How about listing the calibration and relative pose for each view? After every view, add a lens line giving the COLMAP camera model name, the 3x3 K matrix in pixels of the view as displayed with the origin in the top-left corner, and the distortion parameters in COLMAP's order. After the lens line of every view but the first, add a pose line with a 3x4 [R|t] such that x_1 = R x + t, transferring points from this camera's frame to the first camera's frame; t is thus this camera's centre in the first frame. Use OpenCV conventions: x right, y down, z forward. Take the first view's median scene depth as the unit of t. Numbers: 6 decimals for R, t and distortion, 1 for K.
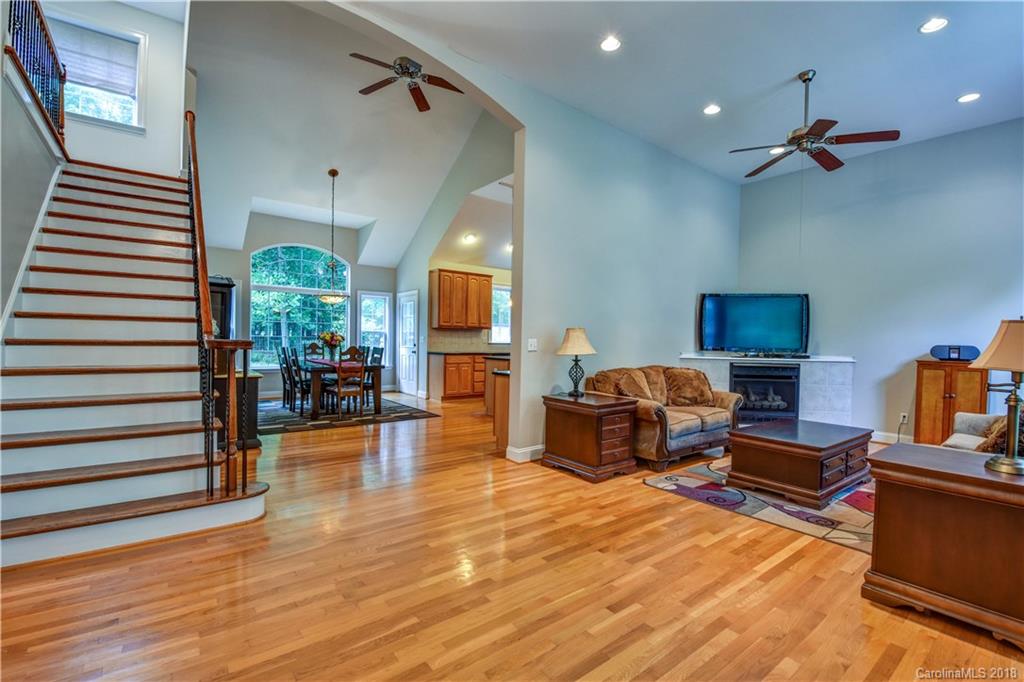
lens RADIAL K [[455.9, 0, 511.3], [0, 455.9, 340.8], [0, 0, 1]] dist [-0.008698, -0.000794]
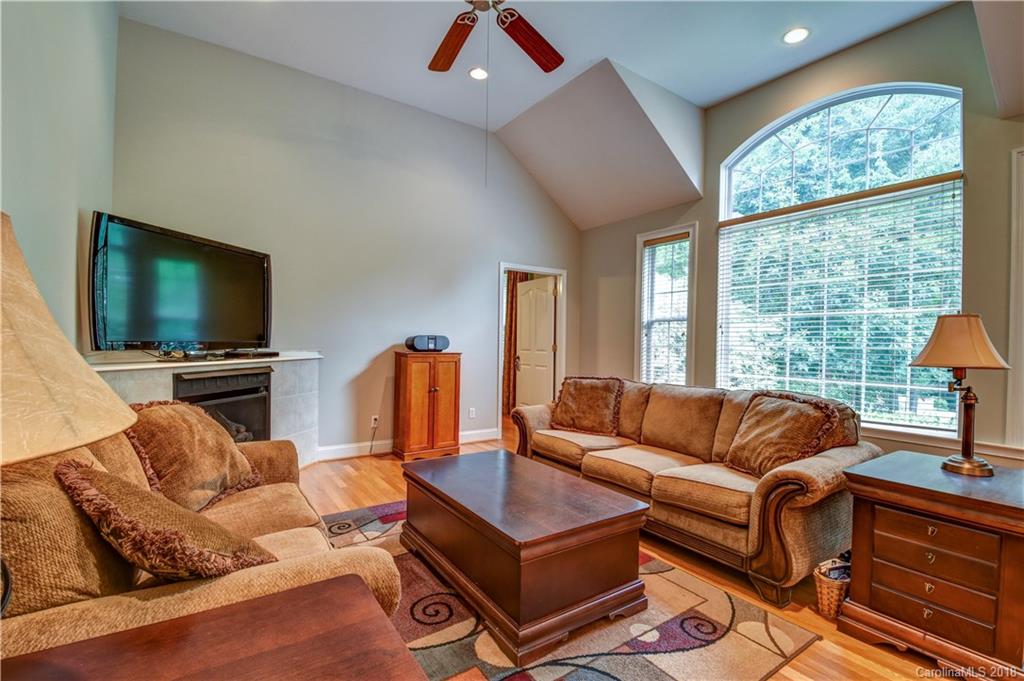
lens RADIAL K [[455.9, 0, 509.9], [0, 455.9, 343.3], [0, 0, 1]] dist [-0.008698, -0.000794]
pose [[0.063811, -0.024046, 0.997672, 0.038566], [-0.007703, 0.999668, 0.024586, 0.002134], [-0.997932, -0.009254, 0.063605, 0.679911]]
